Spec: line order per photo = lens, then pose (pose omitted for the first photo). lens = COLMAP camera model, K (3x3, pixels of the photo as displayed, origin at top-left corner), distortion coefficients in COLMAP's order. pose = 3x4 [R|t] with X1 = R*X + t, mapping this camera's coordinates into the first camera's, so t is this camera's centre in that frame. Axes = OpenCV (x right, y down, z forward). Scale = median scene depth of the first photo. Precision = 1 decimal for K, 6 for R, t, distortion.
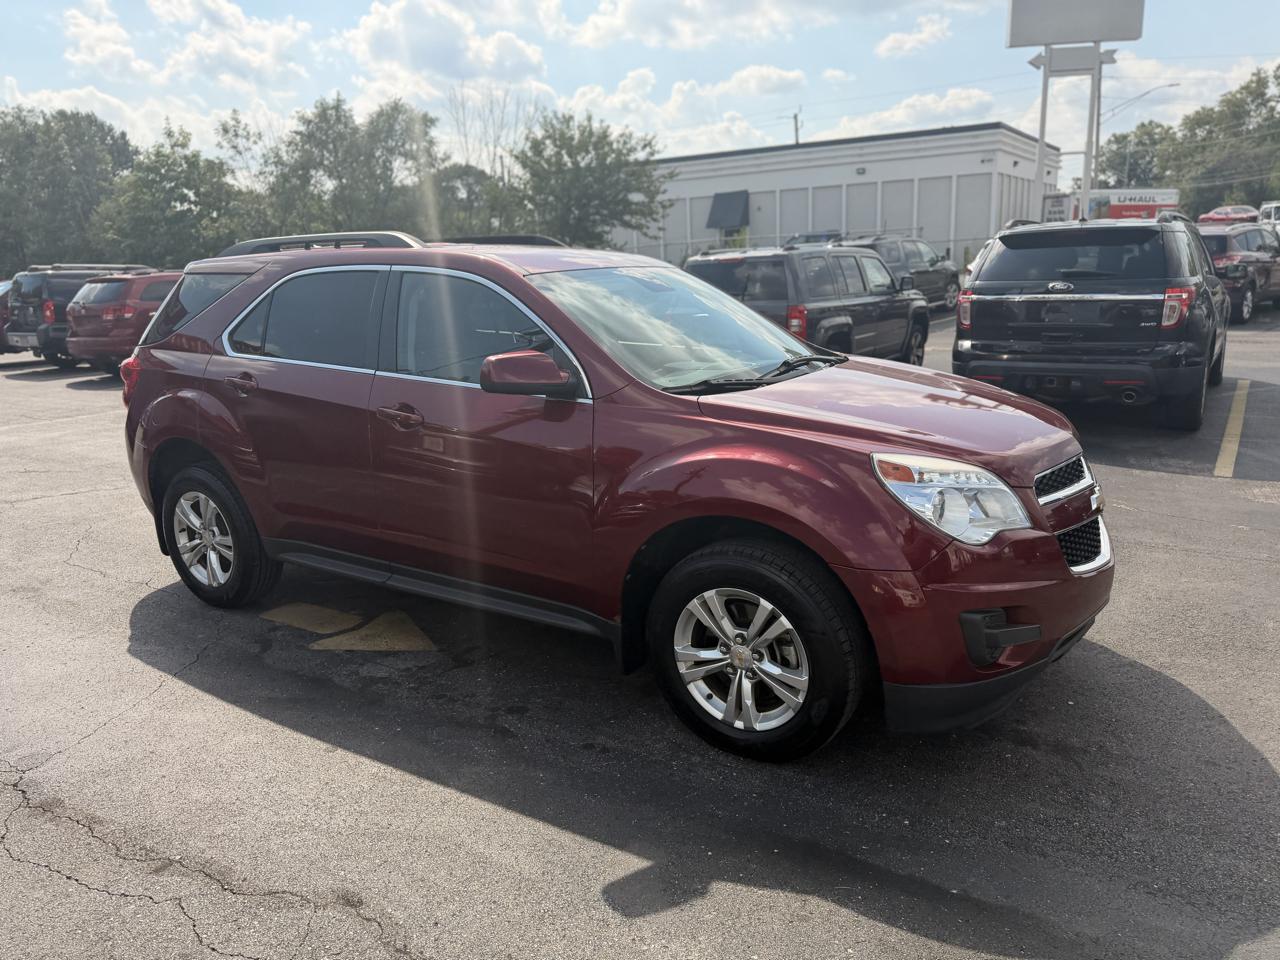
lens RADIAL K [[907.8, 0, 638.0], [0, 907.8, 498.2], [0, 0, 1]] dist [0.017471, -0.023677]
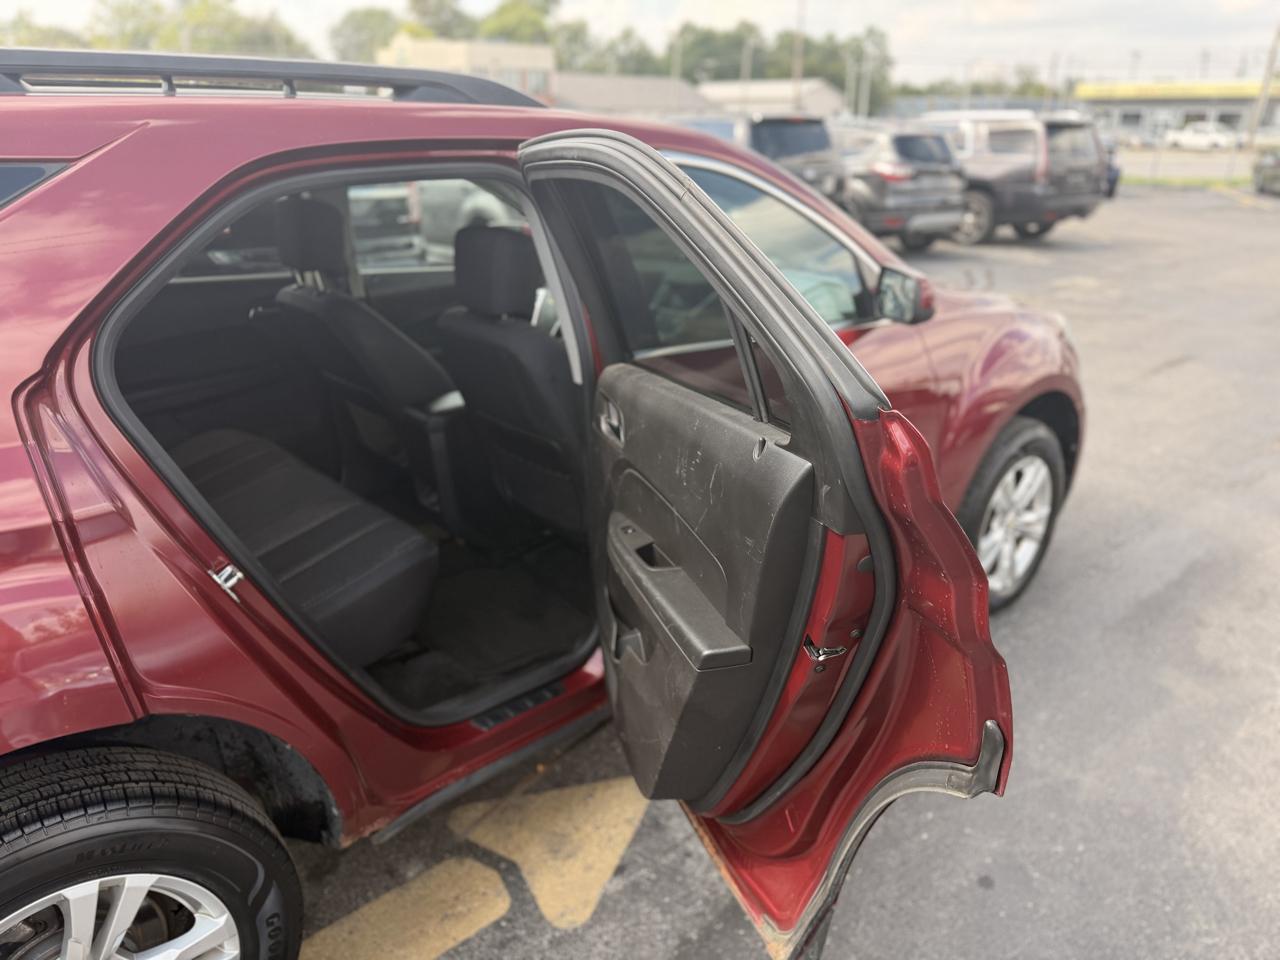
lens RADIAL K [[907.8, 0, 644.0], [0, 907.8, 495.0], [0, 0, 1]] dist [0.017471, -0.023677]
pose [[0.275102, -0.323183, 0.905468, -0.537009], [0.234611, 0.935902, 0.262765, -0.135297], [-0.932350, 0.140146, 0.333291, 0.561434]]
